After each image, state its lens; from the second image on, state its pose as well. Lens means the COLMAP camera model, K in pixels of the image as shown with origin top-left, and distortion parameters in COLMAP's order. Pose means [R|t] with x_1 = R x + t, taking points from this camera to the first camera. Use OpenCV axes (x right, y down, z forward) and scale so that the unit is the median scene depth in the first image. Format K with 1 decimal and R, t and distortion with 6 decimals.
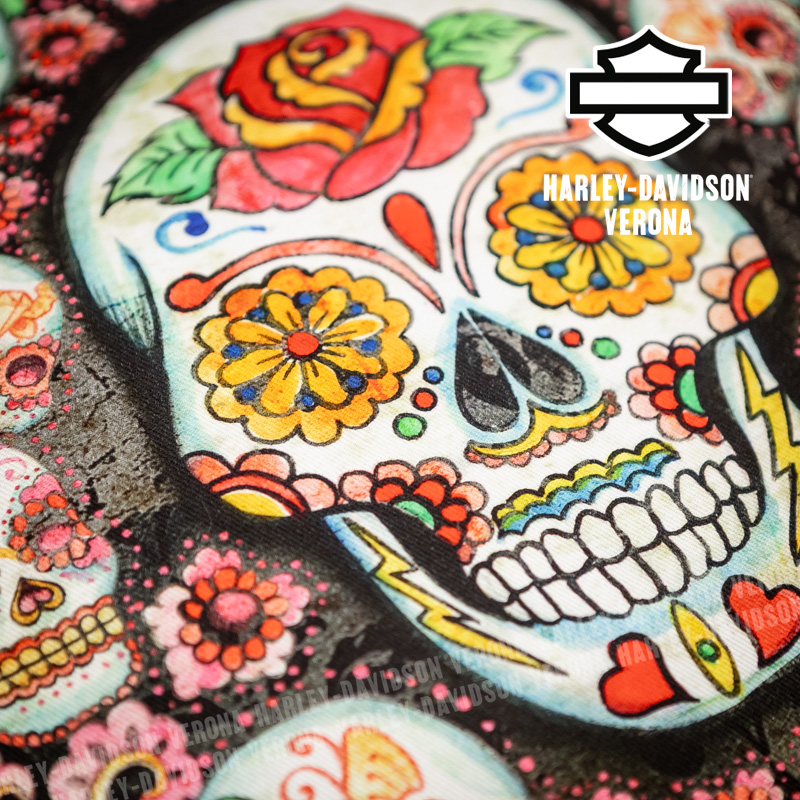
lens RADIAL K [[2356.8, 0, 400.0], [0, 2356.8, 400.0], [0, 0, 1]] dist [-0.020972, -0.479550]
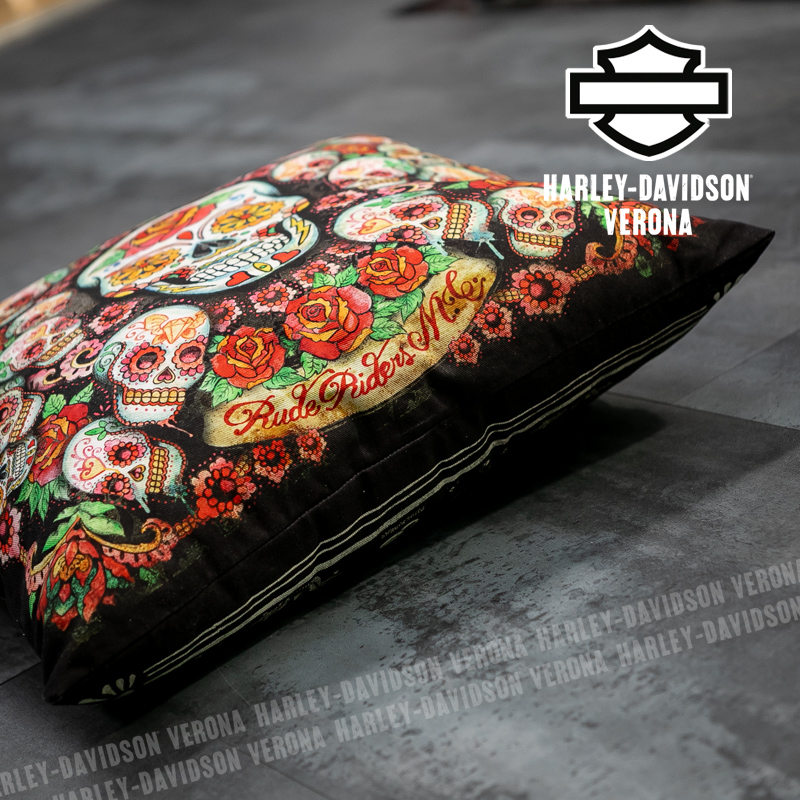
lens RADIAL K [[2356.8, 0, 400.0], [0, 2356.8, 400.0], [0, 0, 1]] dist [-0.020972, -0.479550]
pose [[0.911529, -0.372884, -0.173413, 0.701745], [0.232109, 0.814602, -0.531554, 1.762425], [0.339470, 0.444276, 0.829083, -1.248047]]
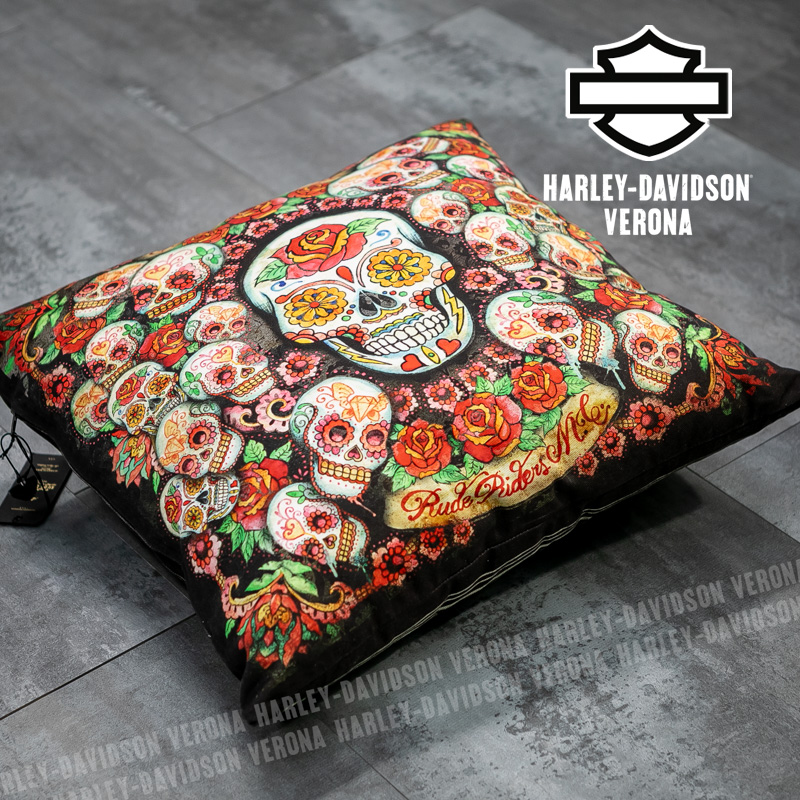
lens RADIAL K [[2356.8, 0, 400.0], [0, 2356.8, 400.0], [0, 0, 1]] dist [-0.020972, -0.479550]
pose [[0.983008, -0.165753, -0.078872, 0.340399], [0.142337, 0.959610, -0.242668, 0.993394], [0.115909, 0.227318, 0.966898, -2.362545]]
